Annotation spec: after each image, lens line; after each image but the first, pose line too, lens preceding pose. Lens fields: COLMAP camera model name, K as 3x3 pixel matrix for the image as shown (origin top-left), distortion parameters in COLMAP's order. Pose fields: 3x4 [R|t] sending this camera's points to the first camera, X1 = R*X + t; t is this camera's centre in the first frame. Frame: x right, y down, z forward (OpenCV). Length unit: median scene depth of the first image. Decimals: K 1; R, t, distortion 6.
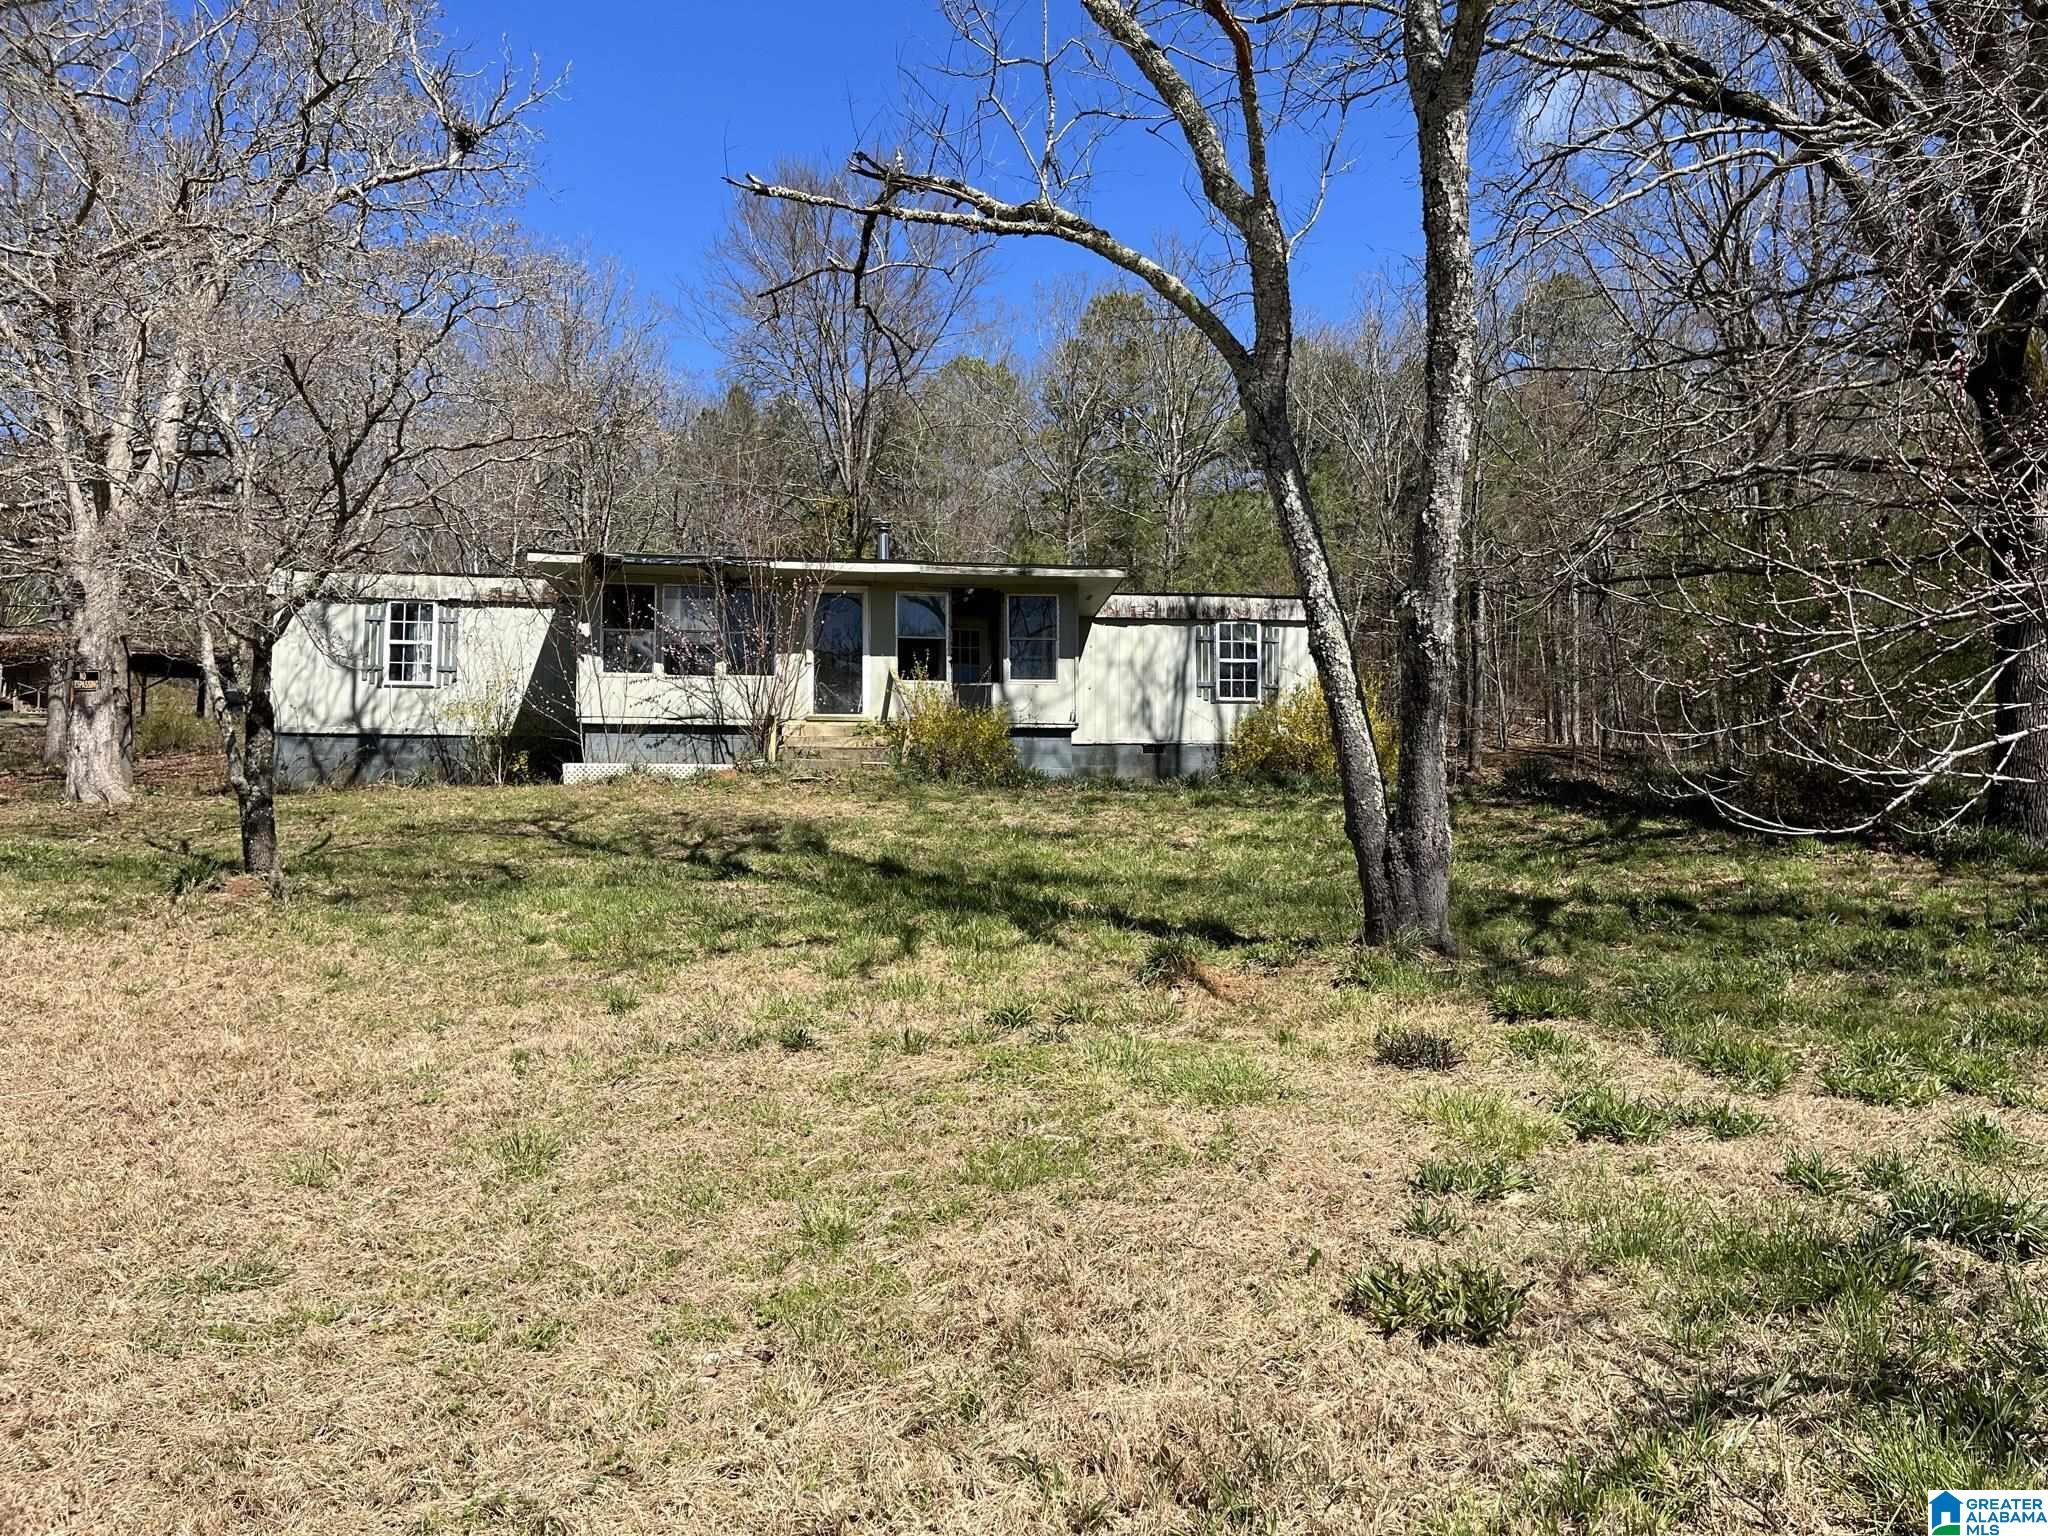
lens RADIAL K [[1550.3, 0, 1035.4], [0, 1550.3, 762.6], [0, 0, 1]] dist [0.024844, -0.045641]
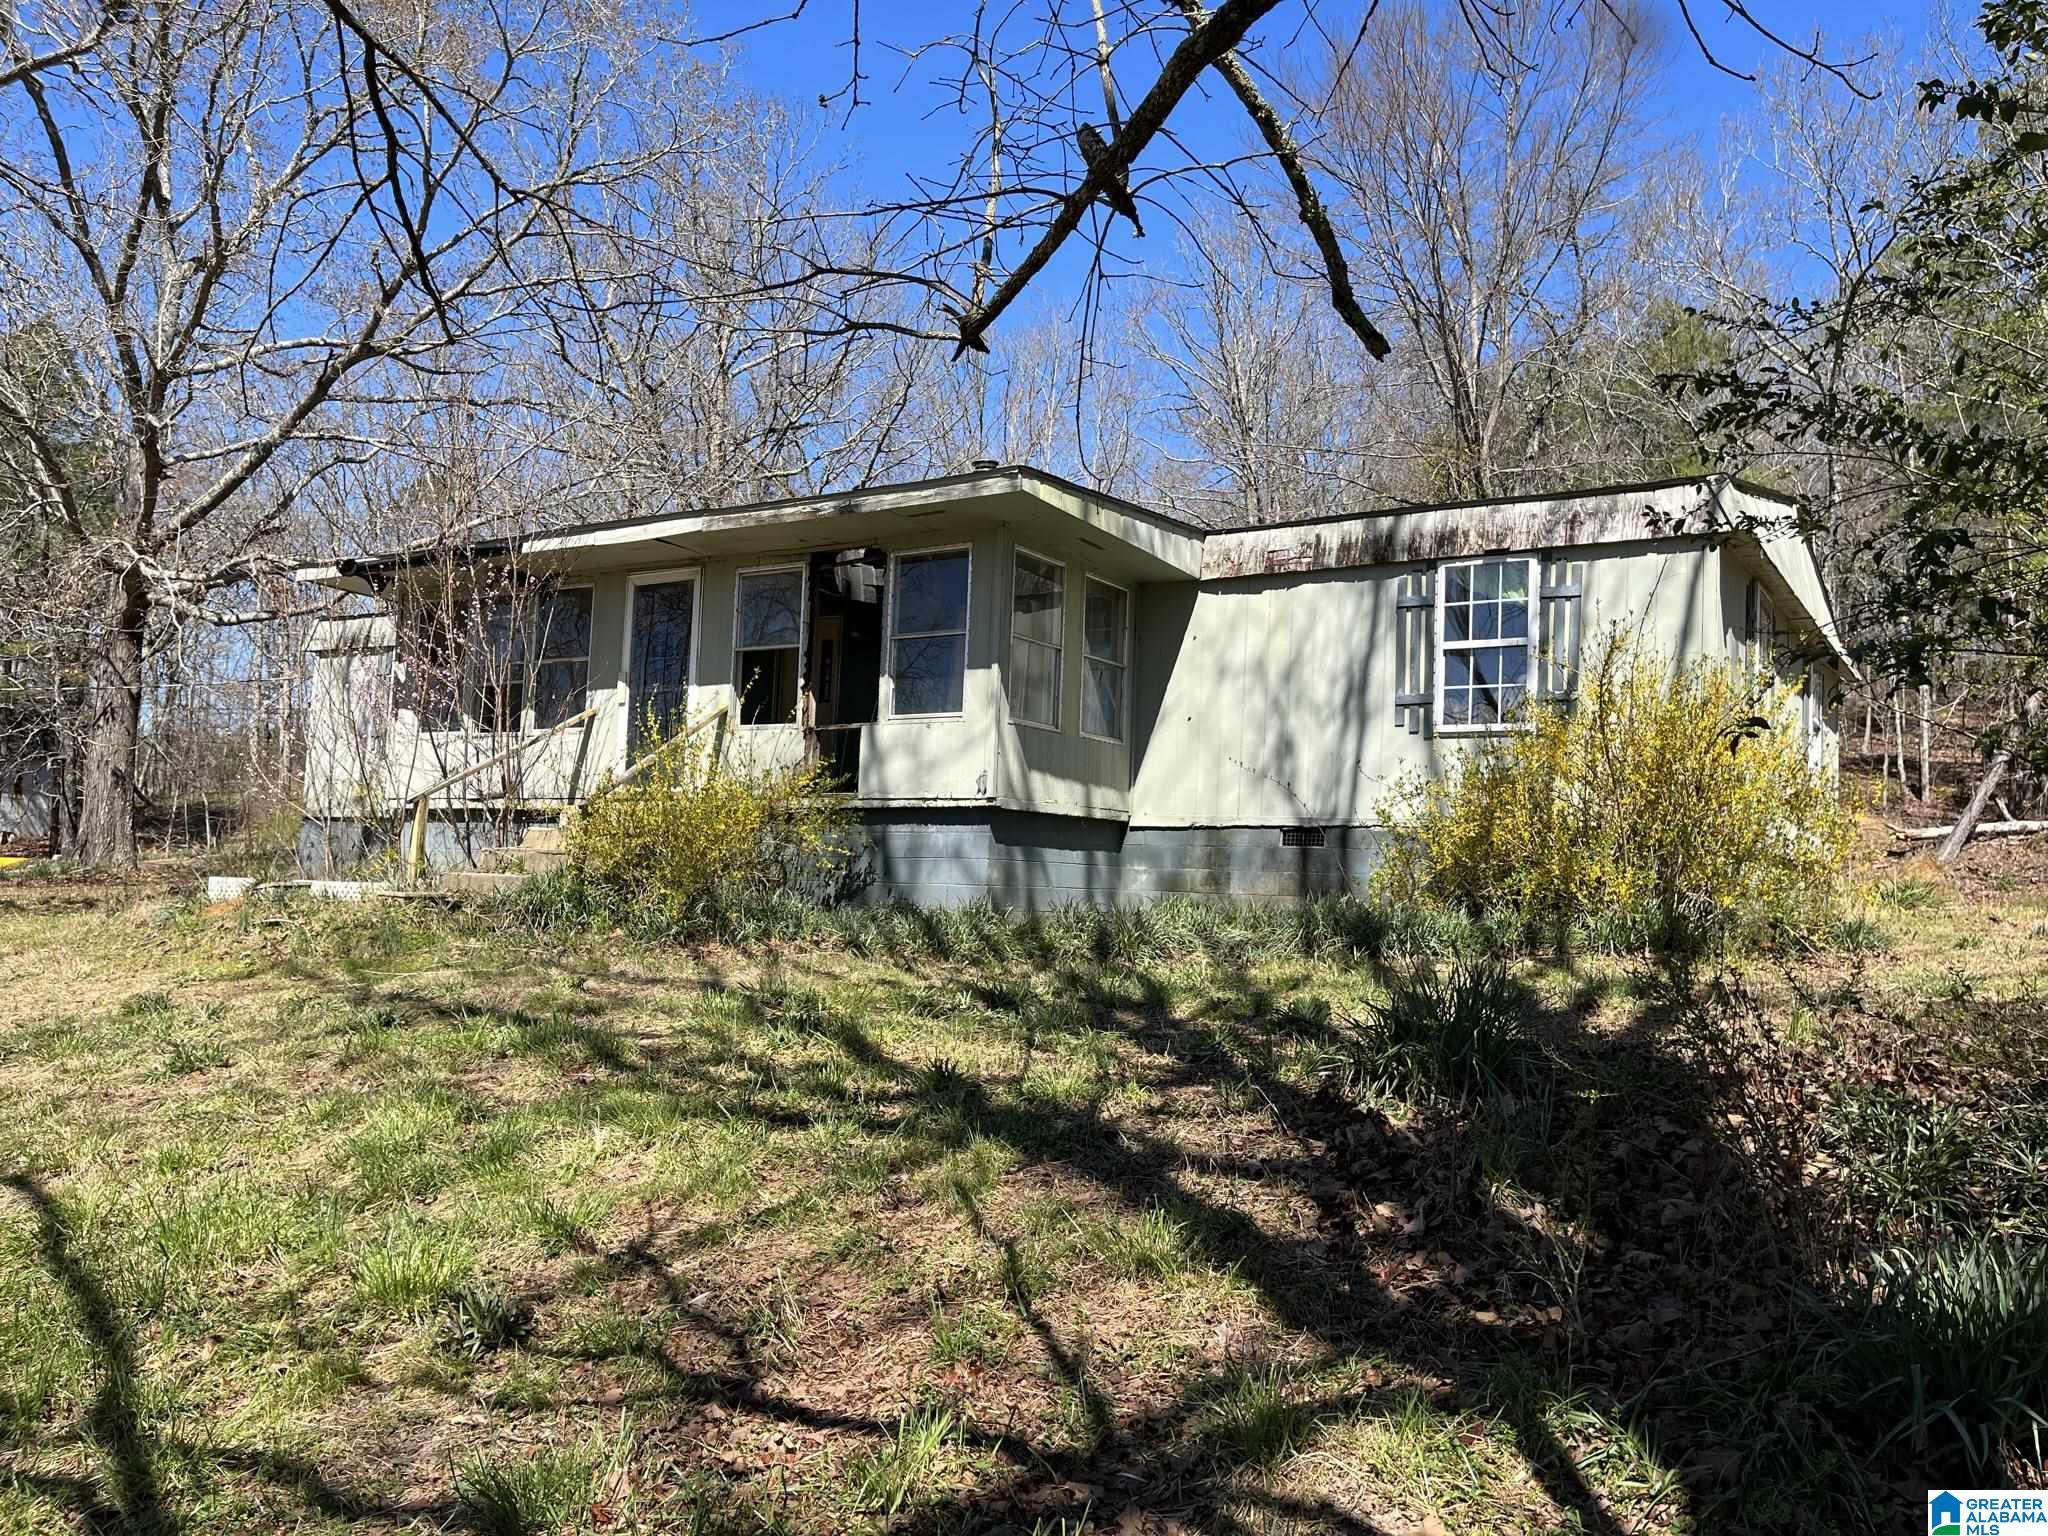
lens RADIAL K [[1550.3, 0, 1027.0], [0, 1550.3, 763.6], [0, 0, 1]] dist [0.024844, -0.045641]
pose [[0.779544, -0.026199, -0.625799, 0.338538], [0.017107, 0.999643, -0.020541, -0.024453], [0.626113, 0.005308, 0.779714, 0.598685]]
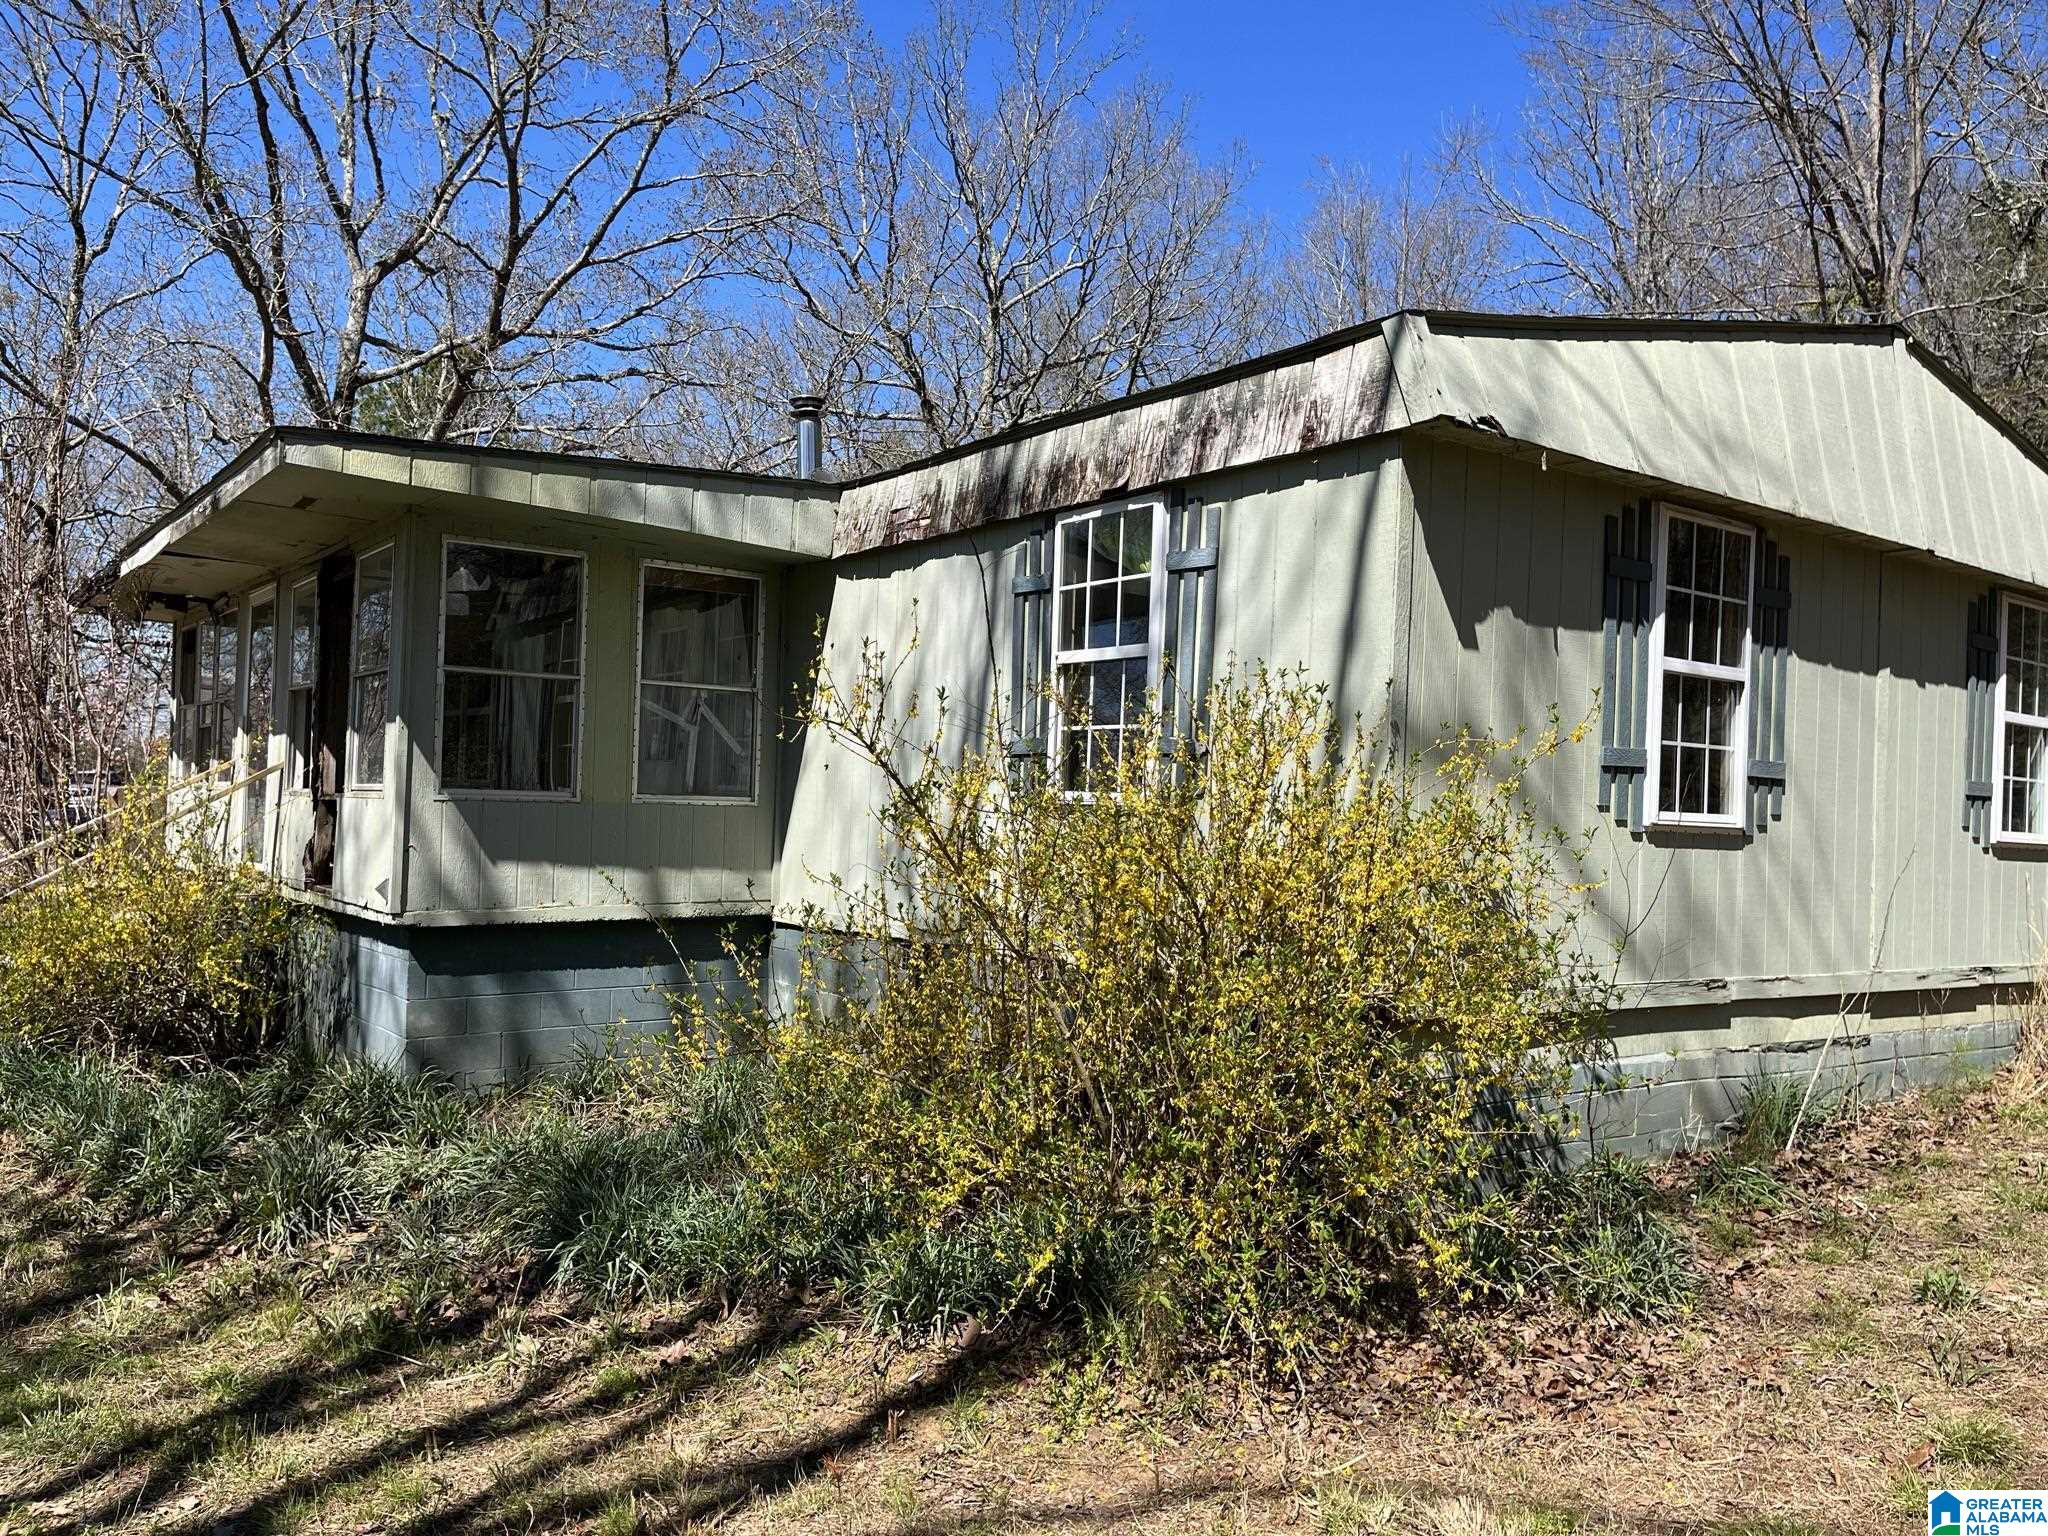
lens RADIAL K [[1550.3, 0, 1018.0], [0, 1550.3, 768.0], [0, 0, 1]] dist [0.024844, -0.045641]
pose [[0.473728, -0.001123, -0.880670, 0.388936], [0.025804, 0.999588, 0.012606, -0.053680], [0.880293, -0.028697, 0.473562, 0.929684]]
